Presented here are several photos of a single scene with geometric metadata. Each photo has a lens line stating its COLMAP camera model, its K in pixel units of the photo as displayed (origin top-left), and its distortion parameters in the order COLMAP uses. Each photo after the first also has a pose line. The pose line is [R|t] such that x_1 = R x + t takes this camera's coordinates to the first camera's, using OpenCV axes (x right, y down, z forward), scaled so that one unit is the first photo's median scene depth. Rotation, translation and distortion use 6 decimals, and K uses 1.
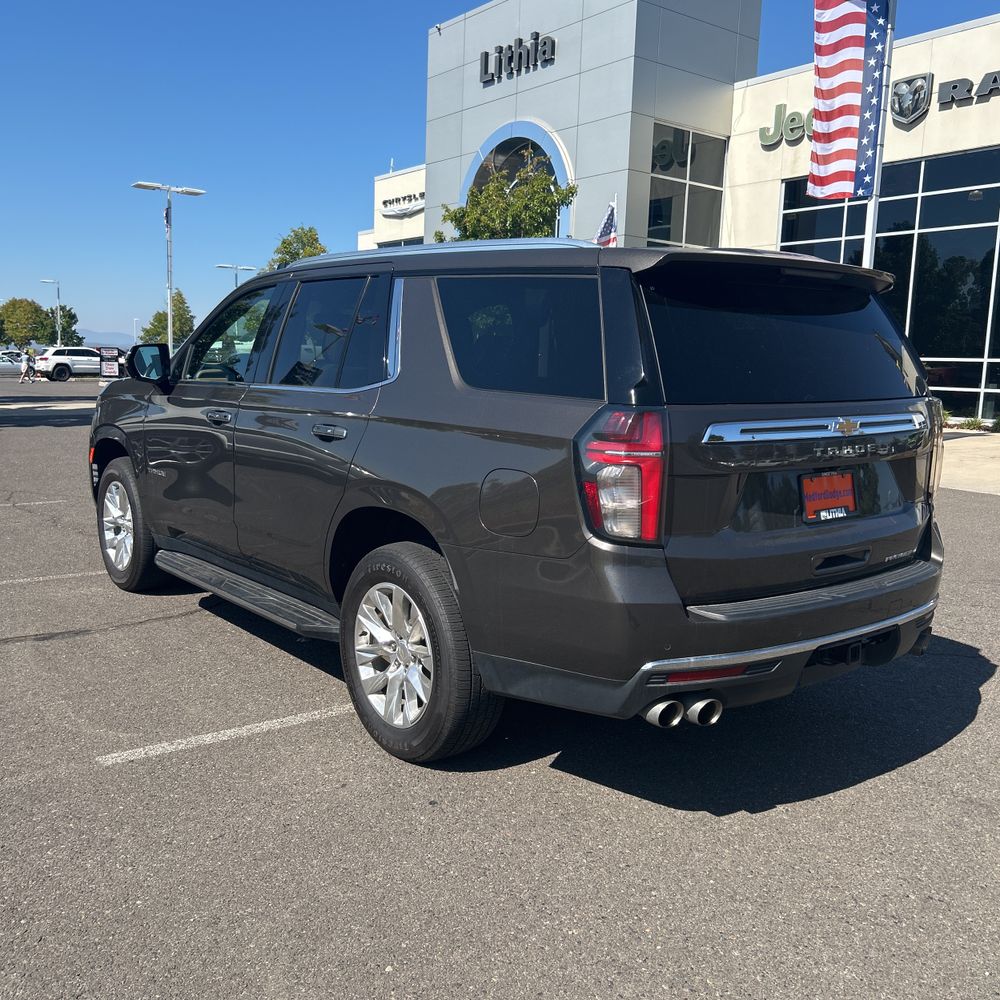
lens RADIAL K [[1015.3, 0, 497.9], [0, 1015.3, 518.5], [0, 0, 1]] dist [0.016566, 0.000000]
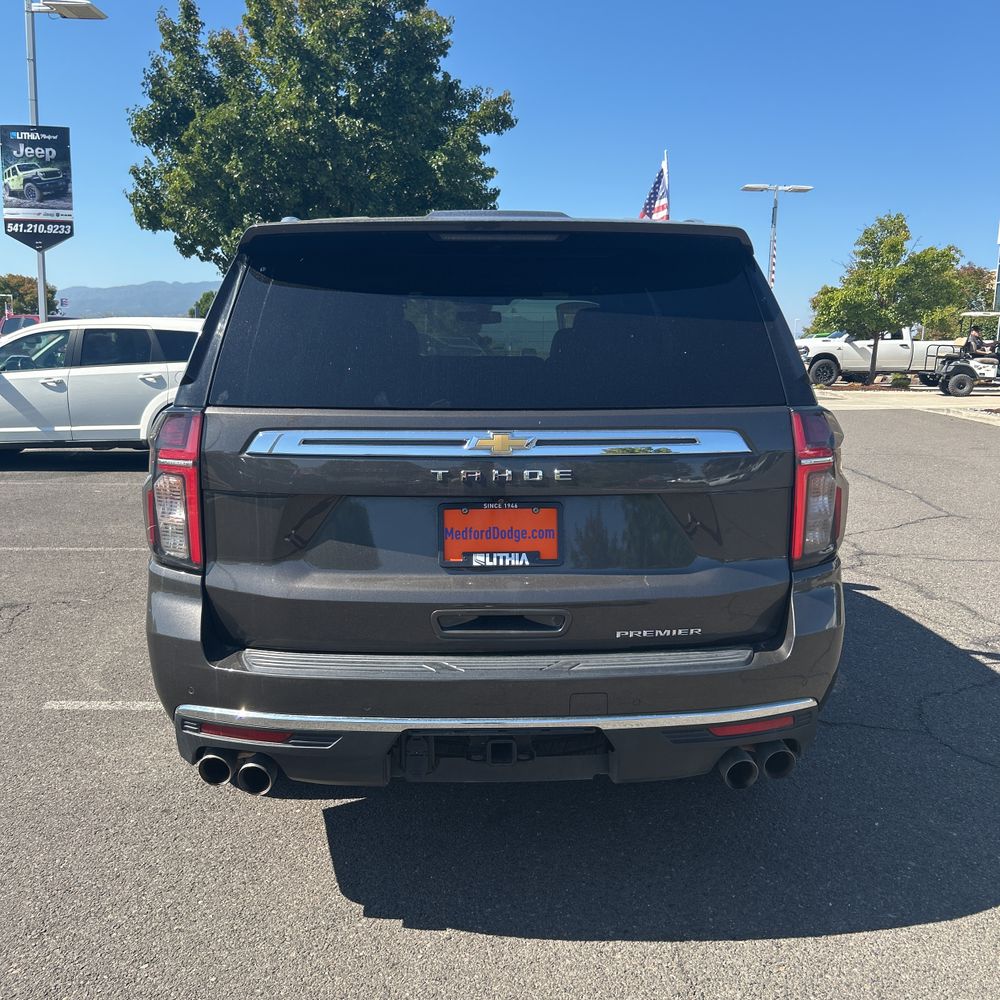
lens RADIAL K [[1015.3, 0, 502.4], [0, 1015.3, 503.7], [0, 0, 1]] dist [0.016566, 0.000000]
pose [[0.804221, 0.077836, -0.589211, 0.763248], [-0.085224, 0.996245, 0.015283, -0.056640], [0.588188, 0.037924, 0.807835, 0.401634]]
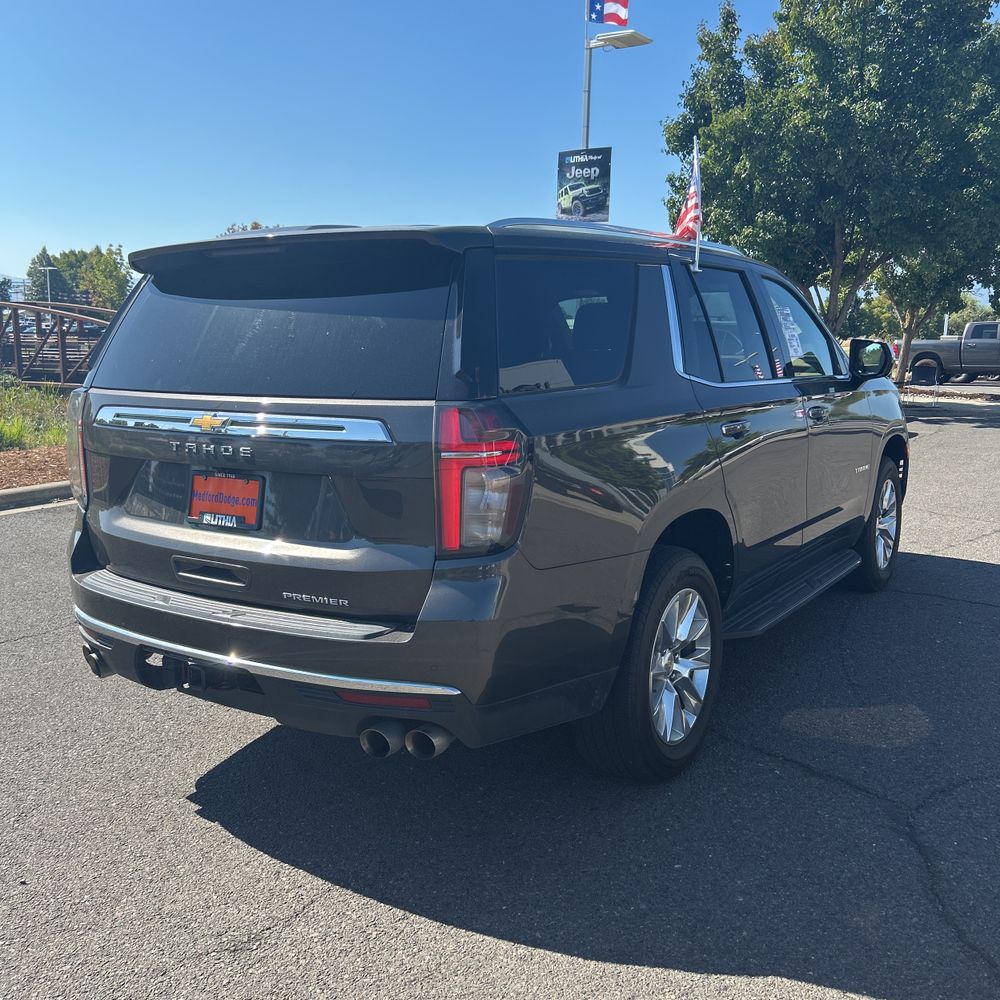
lens RADIAL K [[1015.3, 0, 505.4], [0, 1015.3, 503.6], [0, 0, 1]] dist [0.016566, 0.000000]
pose [[0.319859, 0.131521, -0.938292, 1.244418], [-0.142338, 0.985750, 0.089651, -0.134414], [0.936712, 0.104879, 0.334021, 0.935103]]
